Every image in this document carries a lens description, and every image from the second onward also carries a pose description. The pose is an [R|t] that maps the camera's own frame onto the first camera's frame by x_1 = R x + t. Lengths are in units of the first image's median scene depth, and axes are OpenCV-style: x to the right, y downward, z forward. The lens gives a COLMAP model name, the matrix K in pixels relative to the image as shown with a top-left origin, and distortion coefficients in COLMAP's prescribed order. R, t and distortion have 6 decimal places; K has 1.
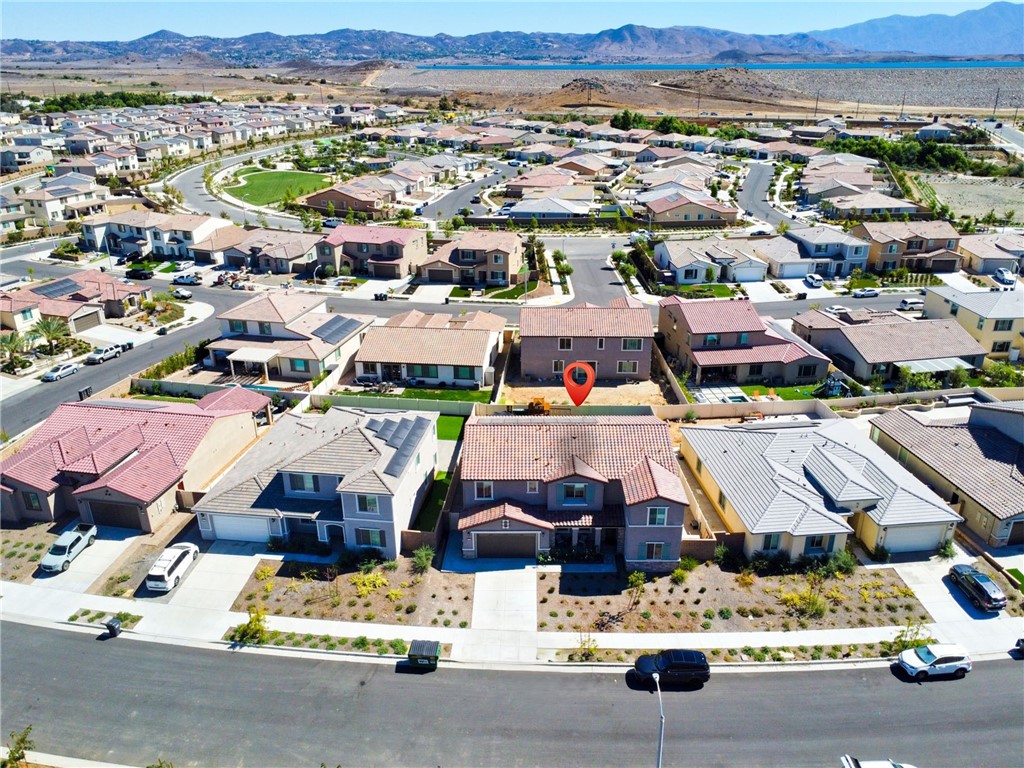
lens RADIAL K [[771.0, 0, 512.0], [0, 771.0, 384.0], [0, 0, 1]] dist [0.002455, -0.000131]
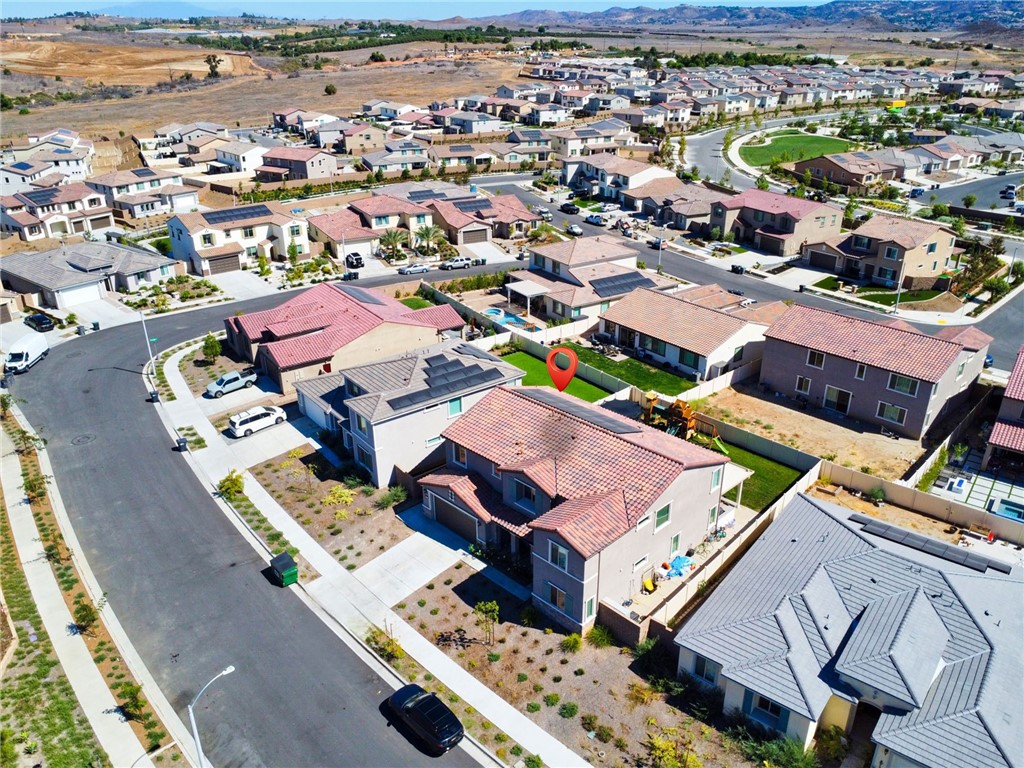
lens RADIAL K [[771.0, 0, 512.0], [0, 771.0, 384.0], [0, 0, 1]] dist [0.002455, -0.000131]
pose [[0.715675, 0.293048, -0.633981, 0.245102], [-0.268881, 0.953359, 0.137148, -0.036746], [0.644602, 0.072312, 0.761091, 0.147065]]
